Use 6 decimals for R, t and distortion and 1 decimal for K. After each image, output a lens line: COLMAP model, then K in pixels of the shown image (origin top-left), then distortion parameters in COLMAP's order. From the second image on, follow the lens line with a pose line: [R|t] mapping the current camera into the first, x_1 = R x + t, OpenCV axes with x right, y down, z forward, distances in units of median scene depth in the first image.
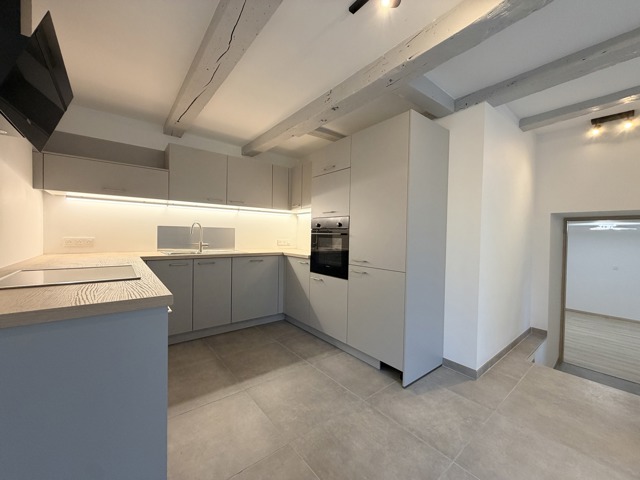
lens RADIAL K [[255.2, 0, 318.7], [0, 255.2, 239.4], [0, 0, 1]] dist [-0.000743, 0.000288]
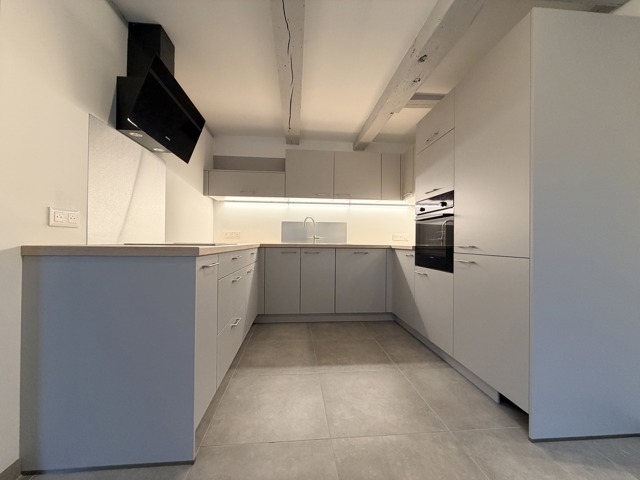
lens RADIAL K [[255.2, 0, 318.7], [0, 255.2, 239.4], [0, 0, 1]] dist [-0.000743, 0.000288]
pose [[0.834247, -0.015683, -0.551168, 0.178034], [-0.003896, 0.999403, -0.034334, 0.075386], [0.551377, 0.030790, 0.833688, 0.117114]]
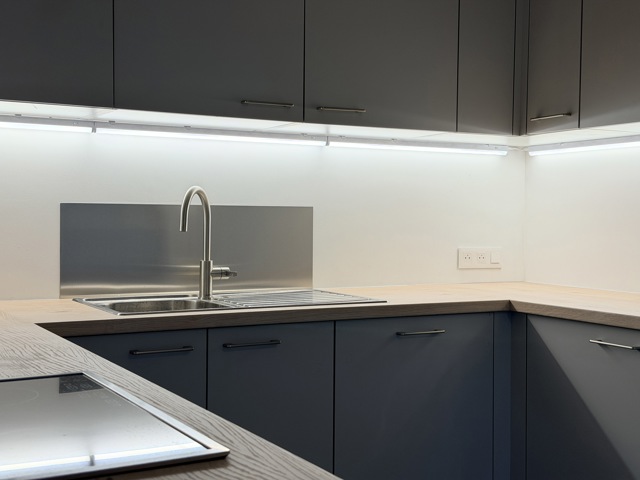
lens RADIAL K [[890.6, 0, 320.0], [0, 890.6, 240.0], [0, 0, 1]] dist [0.168863, -0.013741]
pose [[0.986652, -0.001743, -0.162834, -0.216554], [0.003511, 0.999938, 0.010573, -0.024696], [0.162806, -0.011004, 0.986597, 0.095320]]
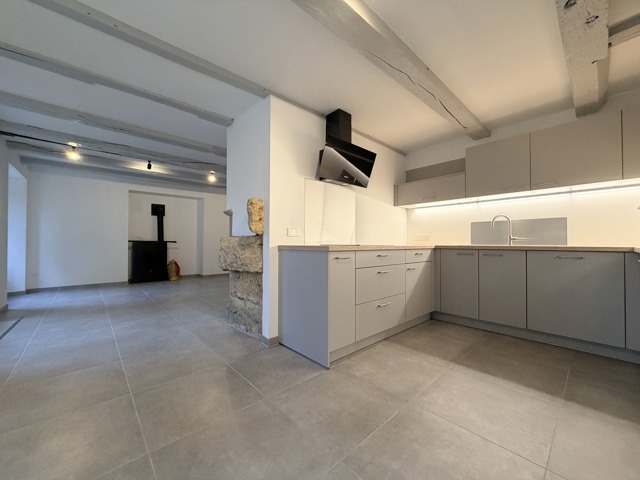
lens RADIAL K [[255.2, 0, 318.7], [0, 255.2, 239.4], [0, 0, 1]] dist [-0.000743, 0.000288]
pose [[0.060985, -0.033602, -0.997573, 0.496385], [-0.017747, 0.999239, -0.034743, 0.080111], [0.997981, 0.019823, 0.060342, 0.275923]]
